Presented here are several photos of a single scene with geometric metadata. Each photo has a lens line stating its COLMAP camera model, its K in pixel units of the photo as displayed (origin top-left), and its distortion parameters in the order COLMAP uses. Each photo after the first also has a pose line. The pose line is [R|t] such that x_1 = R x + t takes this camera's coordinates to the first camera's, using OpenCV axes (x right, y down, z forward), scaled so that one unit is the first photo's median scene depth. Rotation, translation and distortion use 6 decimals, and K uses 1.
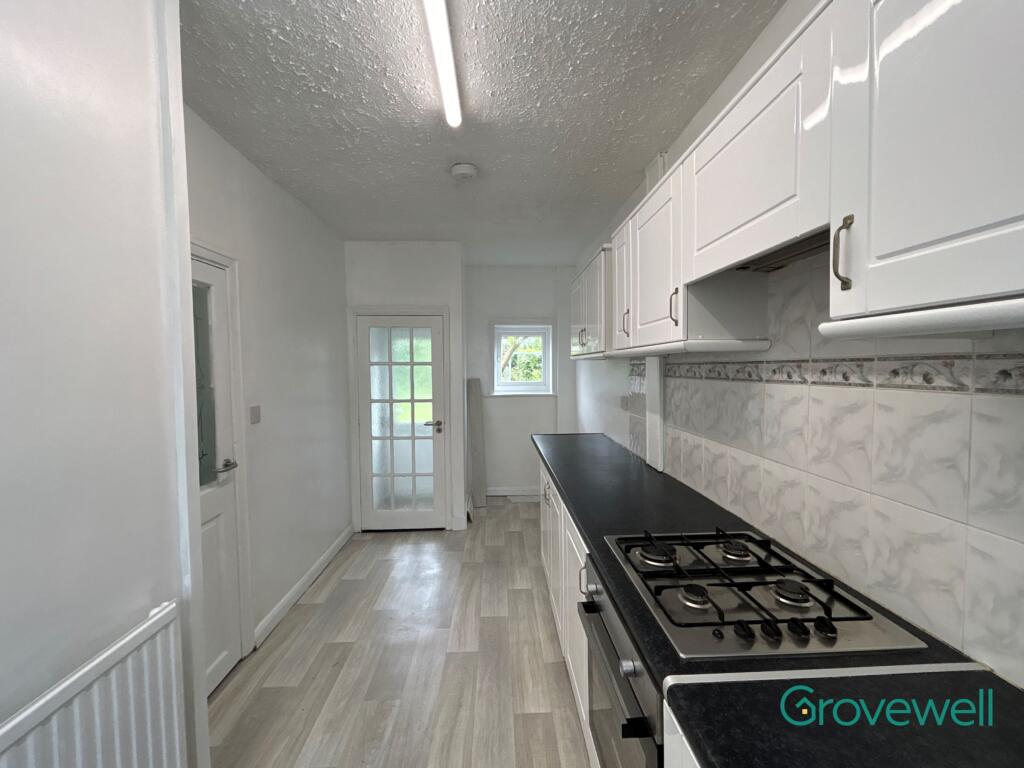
lens RADIAL K [[415.0, 0, 513.5], [0, 415.0, 383.0], [0, 0, 1]] dist [-0.002586, 0.000181]
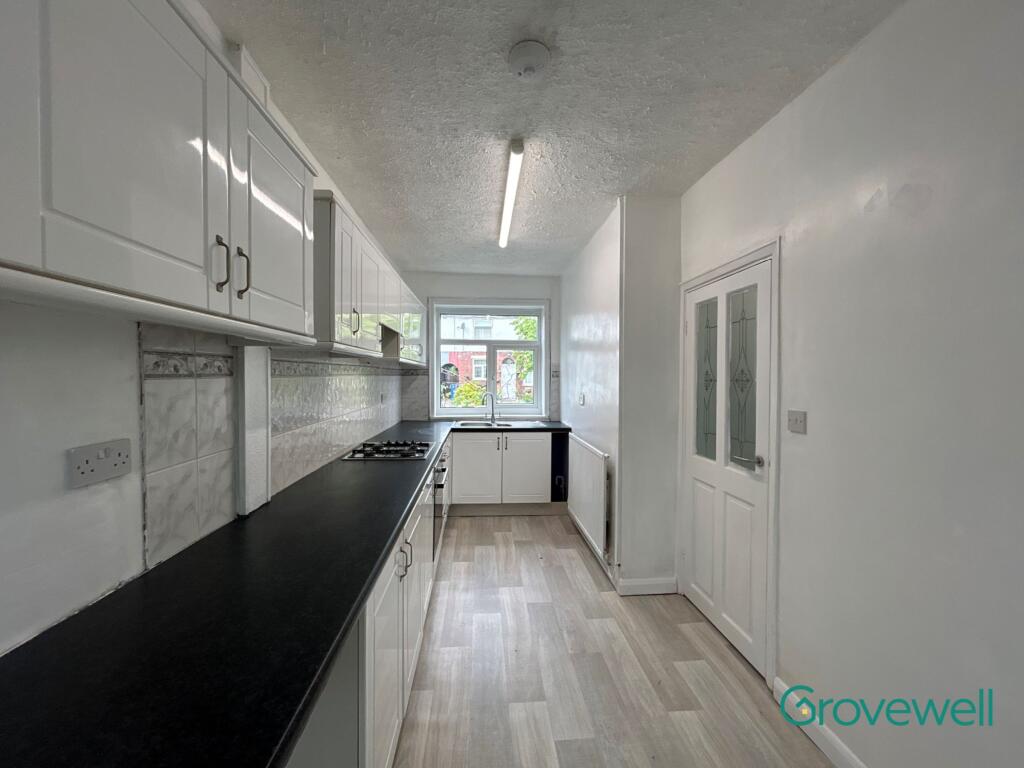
lens RADIAL K [[415.0, 0, 513.5], [0, 415.0, 383.0], [0, 0, 1]] dist [-0.002586, 0.000181]
pose [[-0.999327, 0.000688, -0.036664, -0.074305], [-0.002095, 0.997119, 0.075828, -0.060117], [0.036611, 0.075854, -0.996447, 1.956504]]
